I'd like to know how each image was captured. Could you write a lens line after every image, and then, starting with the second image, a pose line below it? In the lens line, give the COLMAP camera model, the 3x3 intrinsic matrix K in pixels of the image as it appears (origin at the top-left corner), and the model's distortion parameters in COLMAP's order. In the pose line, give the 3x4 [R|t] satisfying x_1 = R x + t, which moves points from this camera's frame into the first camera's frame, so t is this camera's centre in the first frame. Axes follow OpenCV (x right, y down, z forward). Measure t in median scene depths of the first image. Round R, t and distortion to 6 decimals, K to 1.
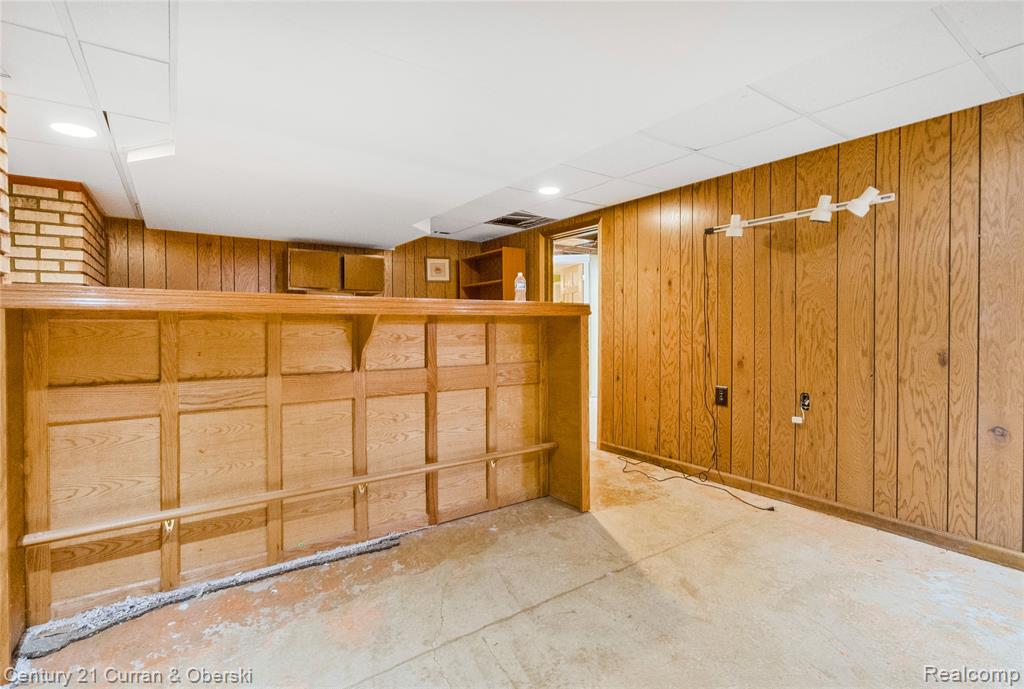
lens RADIAL K [[478.4, 0, 512.0], [0, 478.4, 344.5], [0, 0, 1]] dist [-0.002930, 0.000098]
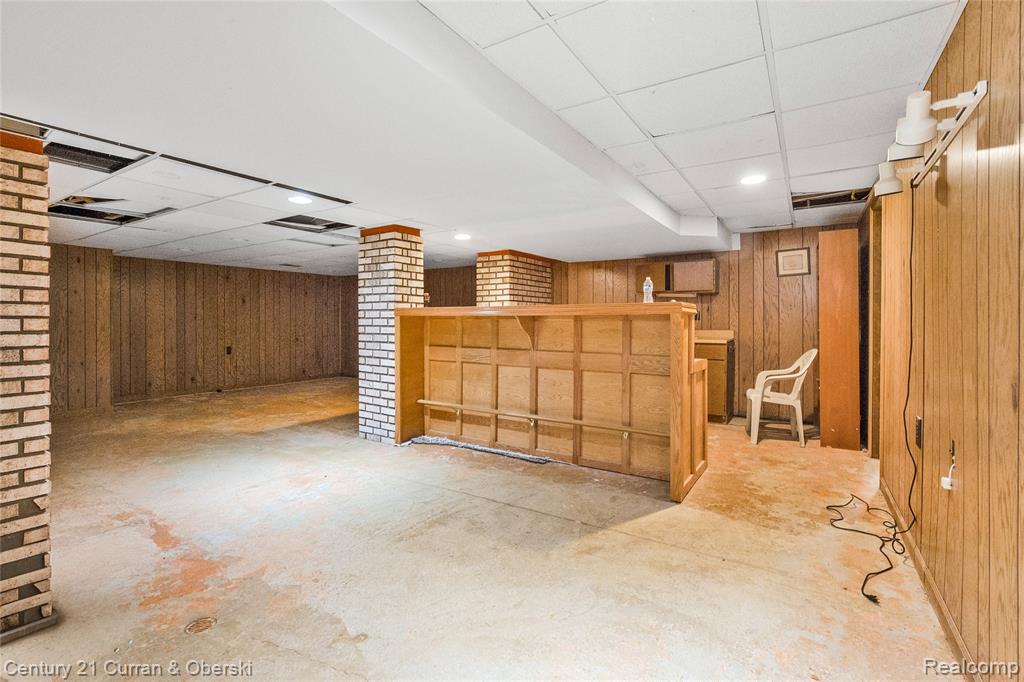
lens RADIAL K [[468.9, 0, 512.0], [0, 468.9, 341.0], [0, 0, 1]] dist [-0.001719, -0.000127]
pose [[0.380921, 0.043648, -0.923577, 1.070091], [-0.037576, 0.998791, 0.031705, -0.022013], [0.923844, 0.022627, 0.382101, 0.307359]]
